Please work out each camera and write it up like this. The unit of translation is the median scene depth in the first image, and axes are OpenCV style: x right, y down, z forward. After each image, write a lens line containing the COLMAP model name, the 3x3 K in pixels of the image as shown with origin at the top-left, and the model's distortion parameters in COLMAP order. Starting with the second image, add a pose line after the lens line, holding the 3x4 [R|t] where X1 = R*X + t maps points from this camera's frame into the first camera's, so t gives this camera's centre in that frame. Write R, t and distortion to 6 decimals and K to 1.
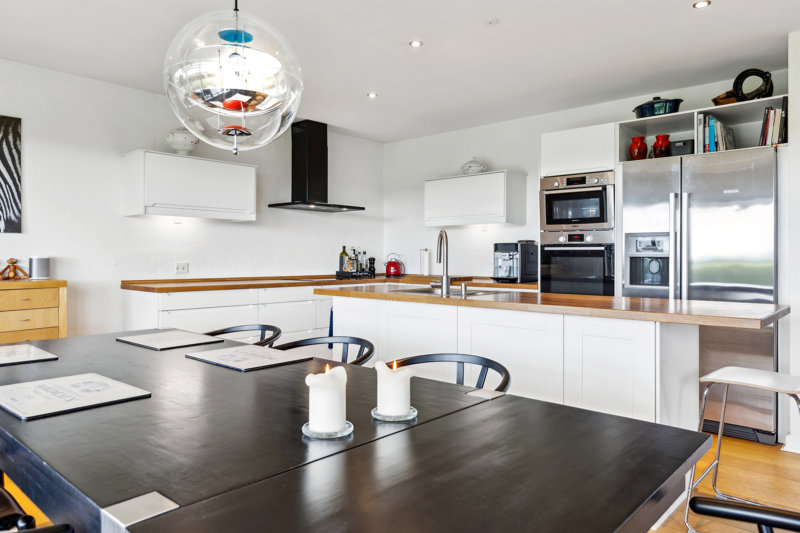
lens RADIAL K [[551.5, 0, 401.9], [0, 551.5, 252.6], [0, 0, 1]] dist [0.003594, -0.002160]
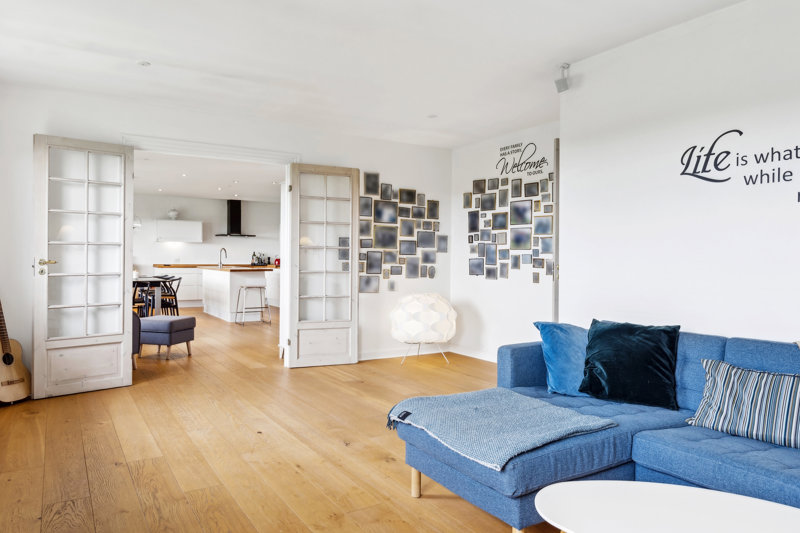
lens RADIAL K [[551.5, 0, 404.7], [0, 551.5, 266.7], [0, 0, 1]] dist [0.003594, -0.002160]
pose [[0.962371, 0.003713, -0.271713, 1.532224], [0.000392, 0.999887, 0.015053, 0.021558], [0.271738, -0.014594, 0.962261, -1.409899]]
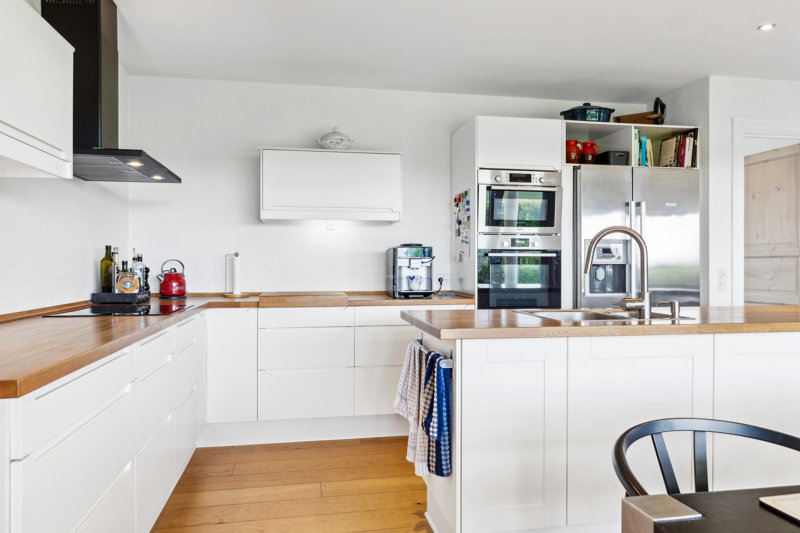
lens RADIAL K [[551.5, 0, 401.8], [0, 551.5, 262.0], [0, 0, 1]] dist [0.003594, -0.002160]
pose [[0.609133, -0.000622, 0.793068, -0.493576], [-0.003003, 0.999991, 0.003090, 0.001620], [-0.793062, -0.004264, 0.609126, 0.618039]]
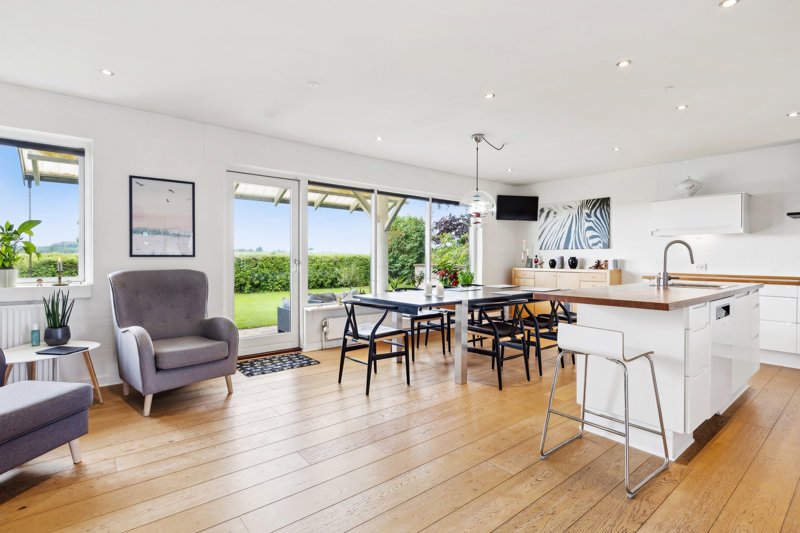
lens RADIAL K [[393.7, 0, 400.6], [0, 393.7, 259.4], [0, 0, 1]] dist [0.003112, 0.000636]
pose [[-0.153416, 0.001544, -0.988160, 0.906219], [0.003644, 0.999993, 0.000997, 0.003200], [0.988155, -0.003448, -0.153420, 0.359724]]
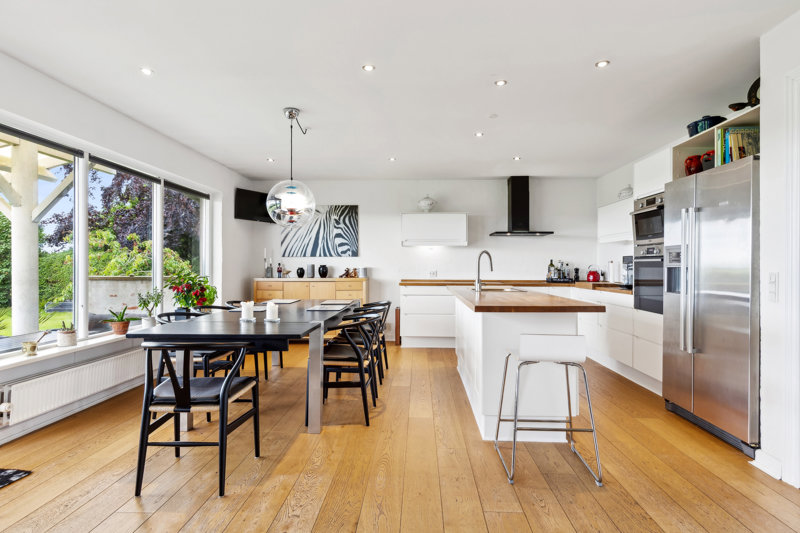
lens RADIAL K [[431.9, 0, 399.2], [0, 431.9, 266.4], [0, 0, 1]] dist [-0.001352, -0.000361]
pose [[0.630463, -0.001949, -0.776217, 0.685271], [0.006479, 0.999975, 0.002752, -0.000279], [0.776192, -0.006764, 0.630460, 0.022732]]
